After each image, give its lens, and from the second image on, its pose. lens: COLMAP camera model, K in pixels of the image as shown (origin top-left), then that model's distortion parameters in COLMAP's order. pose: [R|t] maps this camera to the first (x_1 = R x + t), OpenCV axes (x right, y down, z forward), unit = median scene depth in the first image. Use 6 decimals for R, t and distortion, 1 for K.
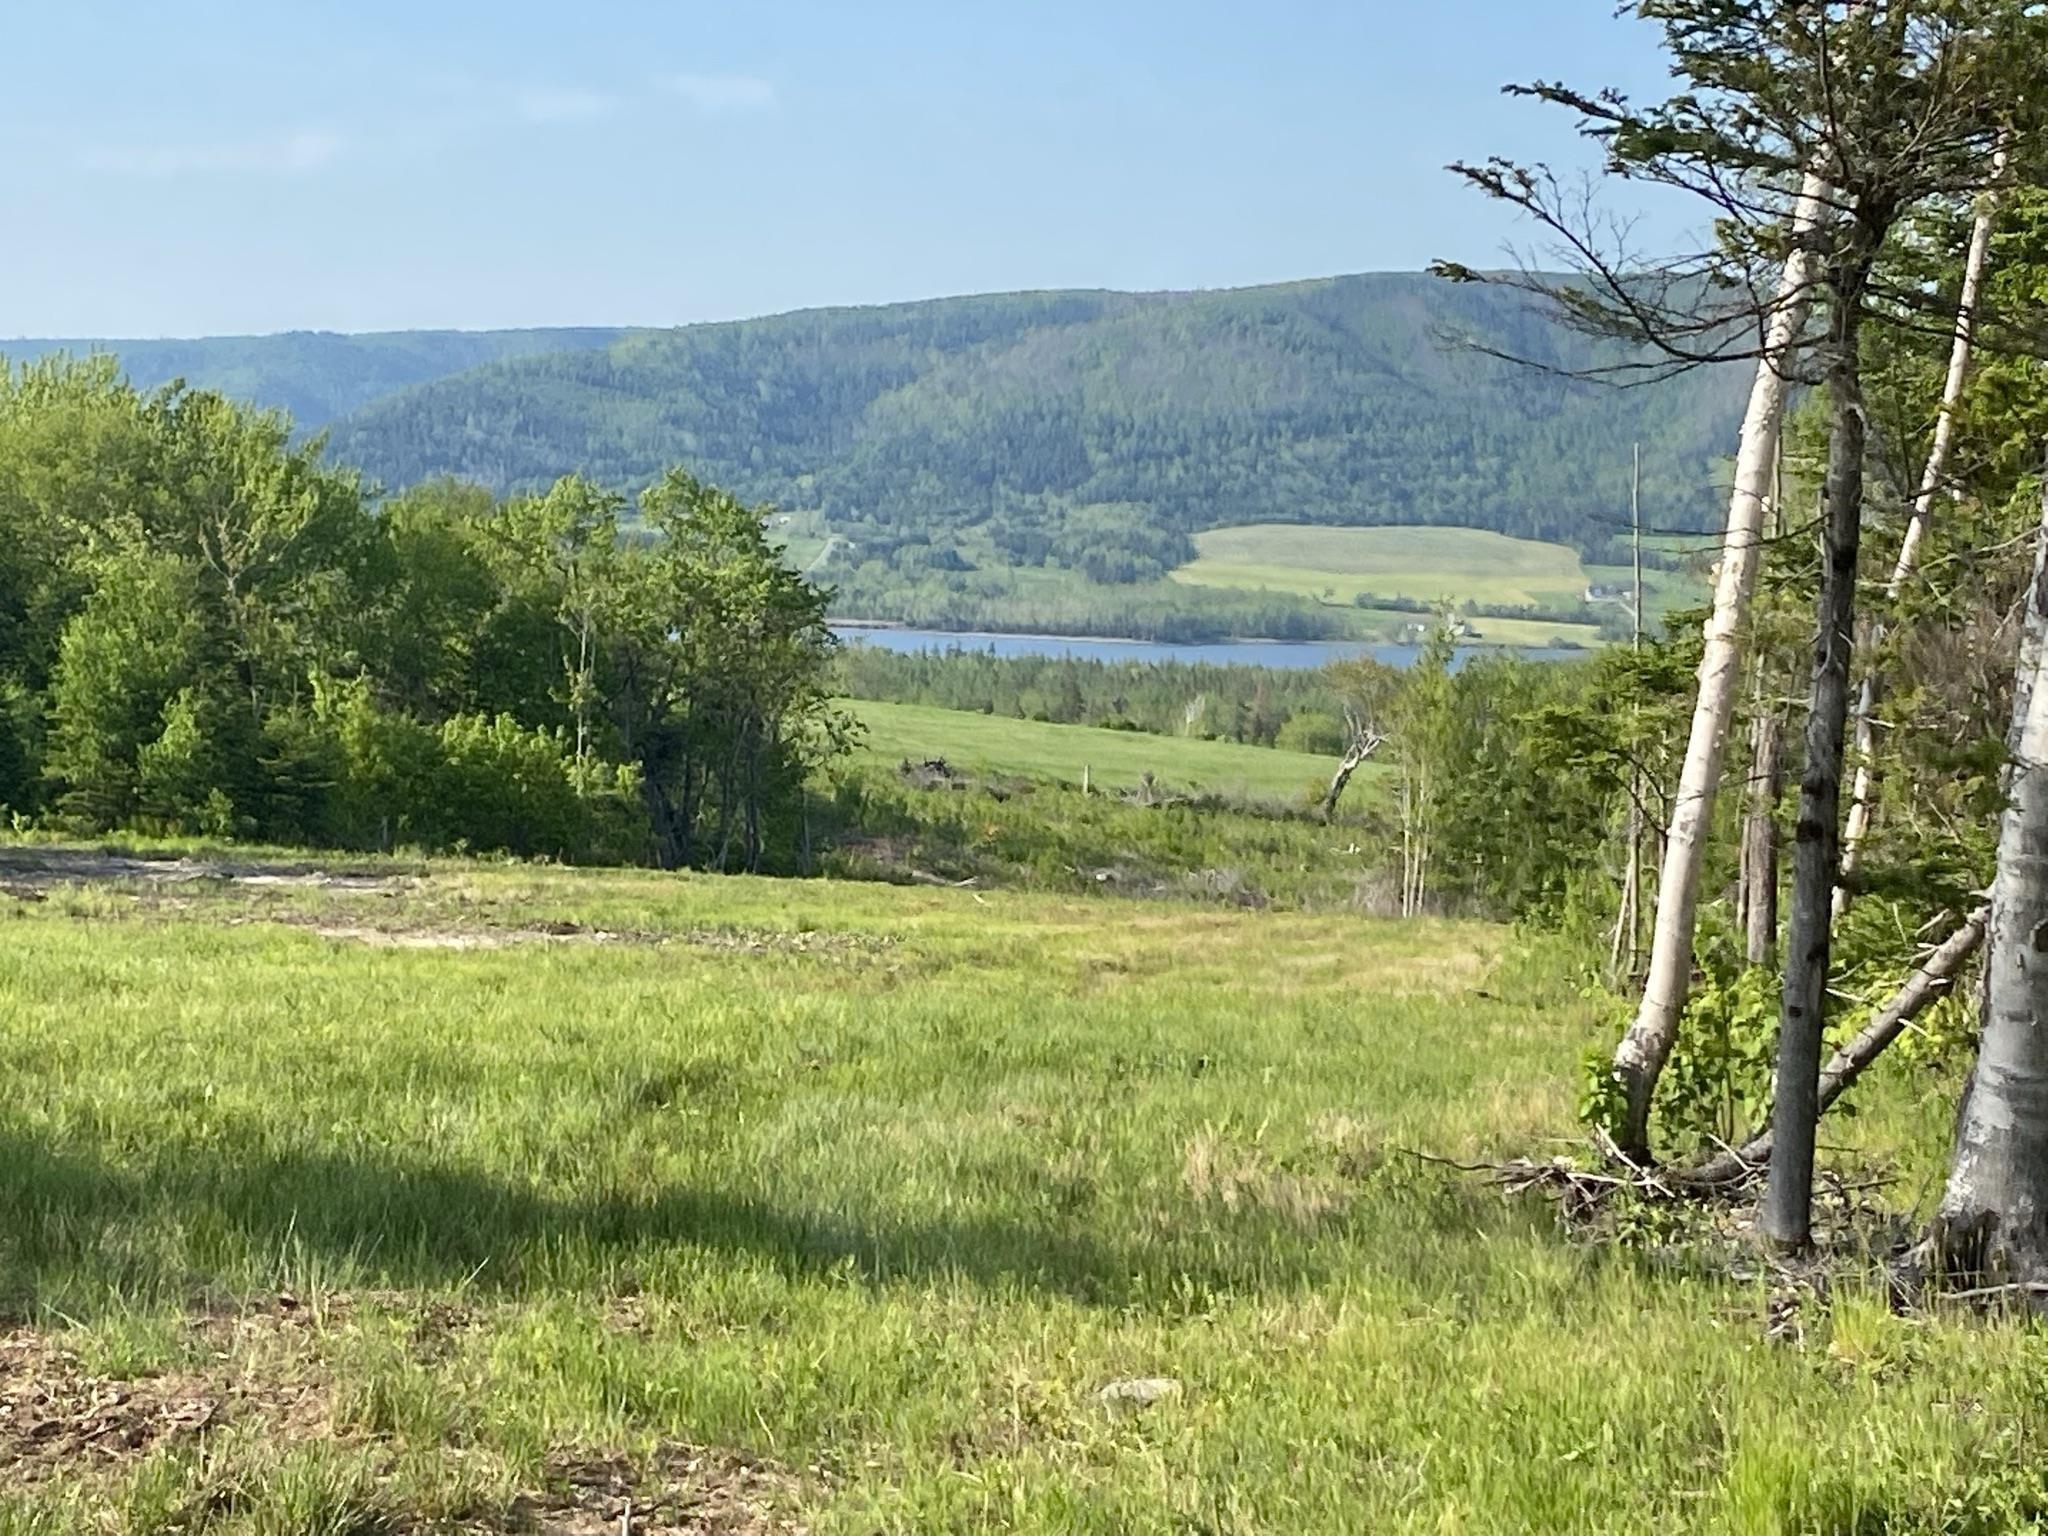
lens RADIAL K [[4347.2, 0, 1021.4], [0, 4347.2, 754.2], [0, 0, 1]] dist [0.177265, 0.000000]
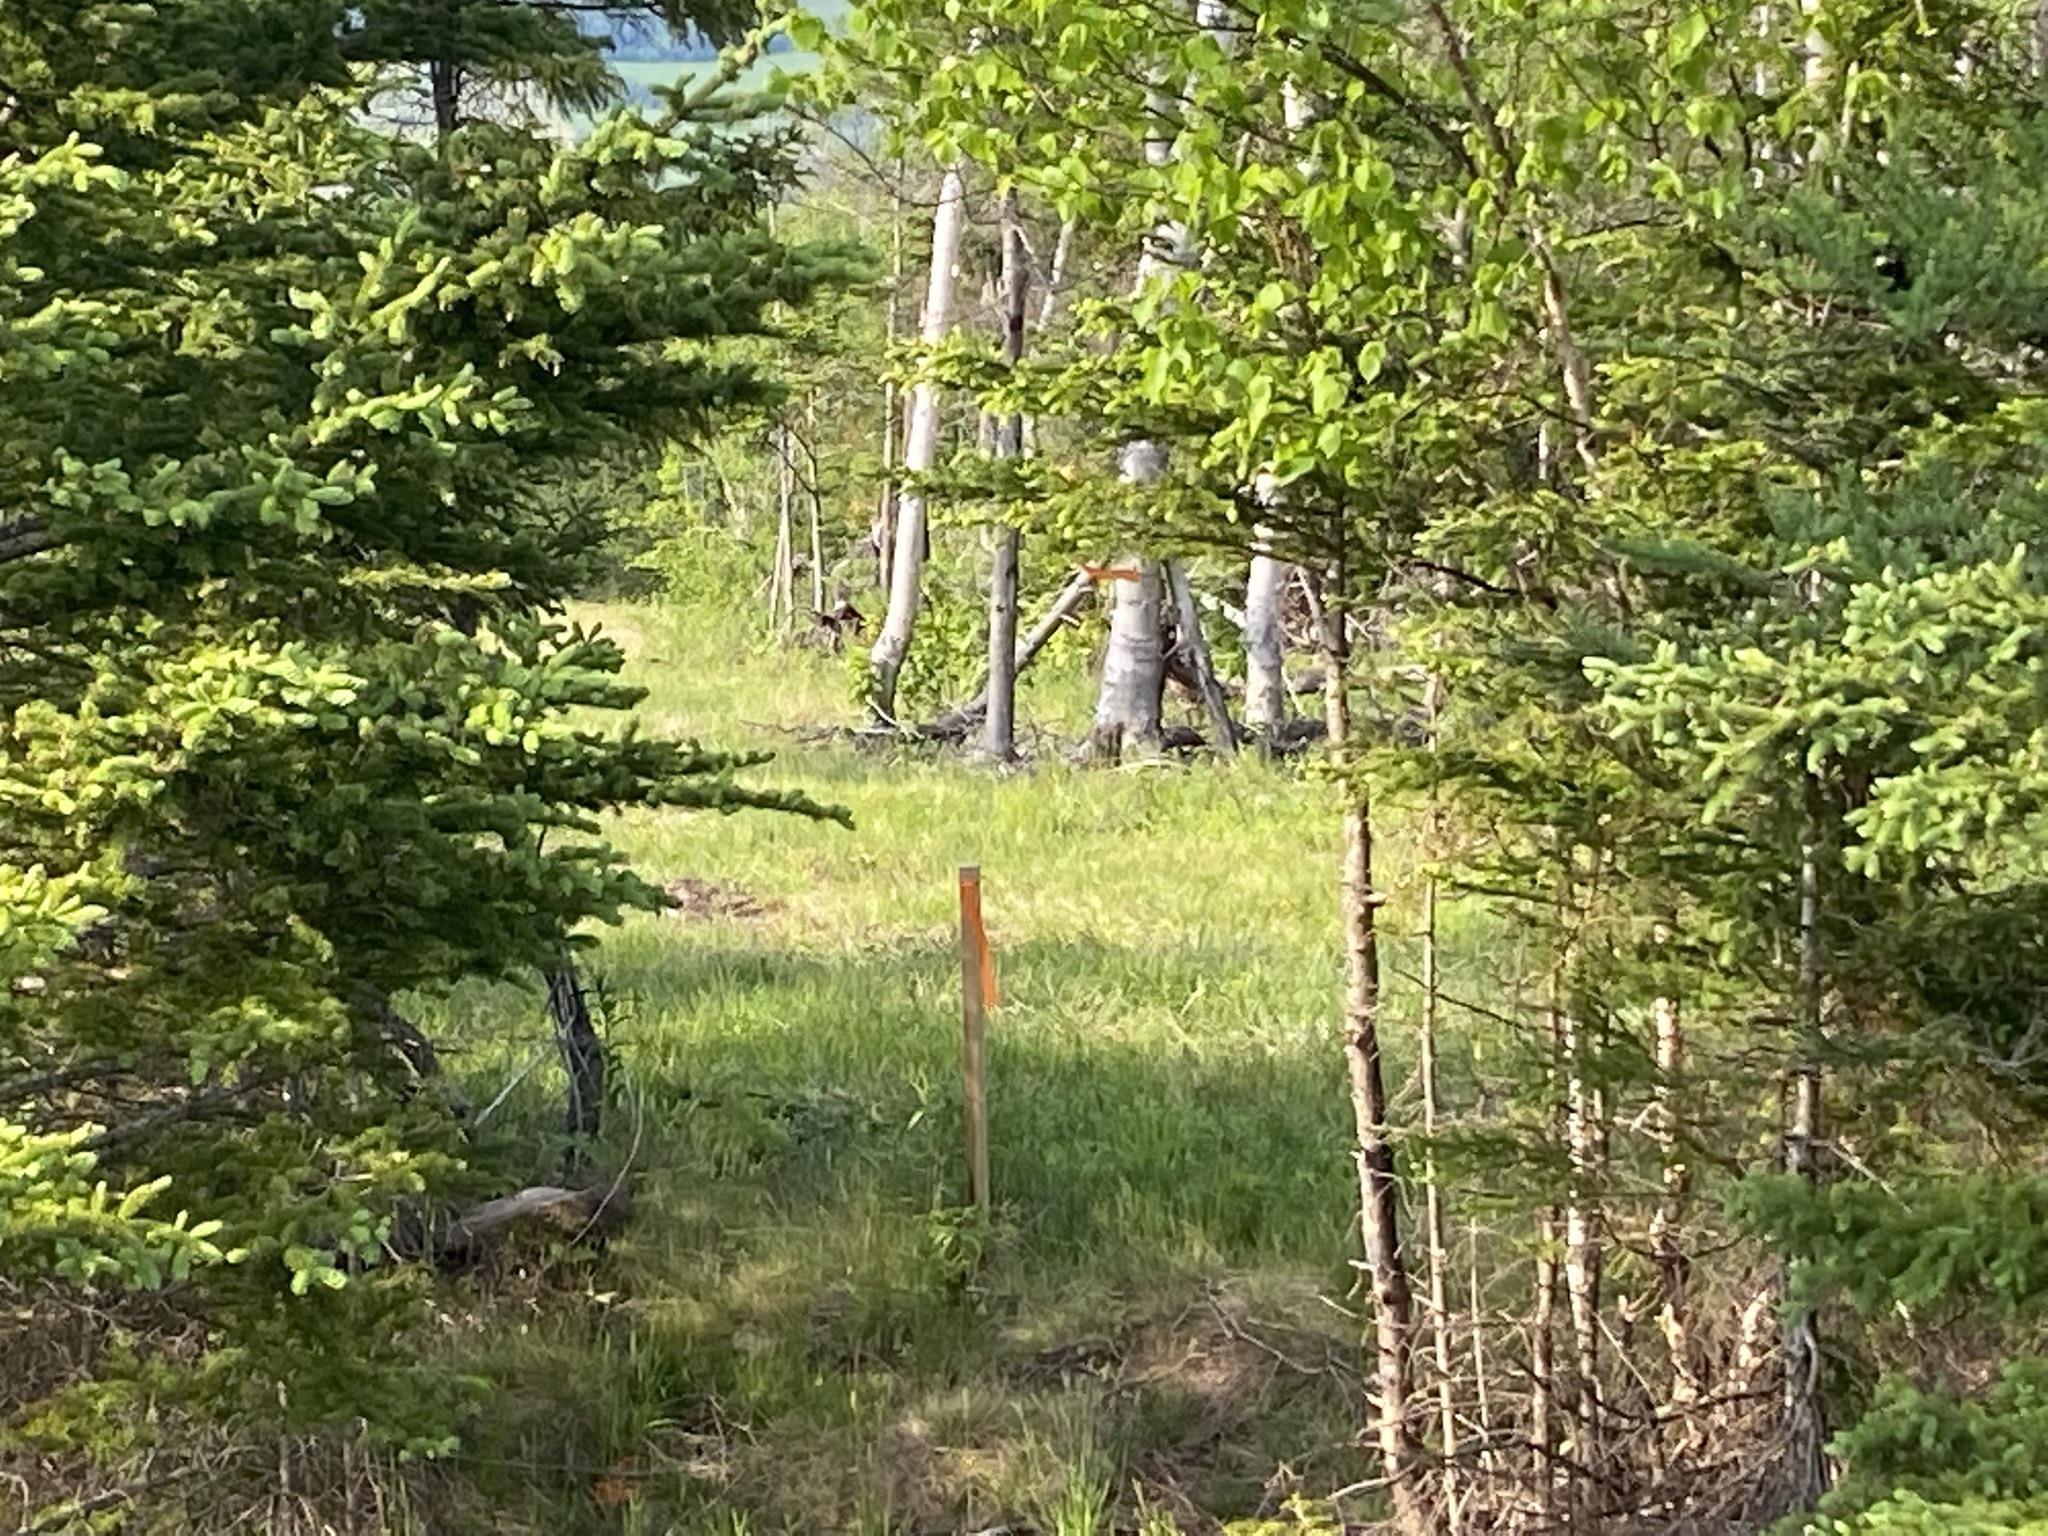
lens RADIAL K [[6323.8, 0, 1023.8], [0, 6323.8, 768.5], [0, 0, 1]] dist [0.051874, 0.000000]
pose [[0.978841, -0.060699, 0.195412, -0.225808], [0.048692, 0.996652, 0.065676, -0.028702], [-0.198744, -0.054771, 0.978520, -1.059781]]
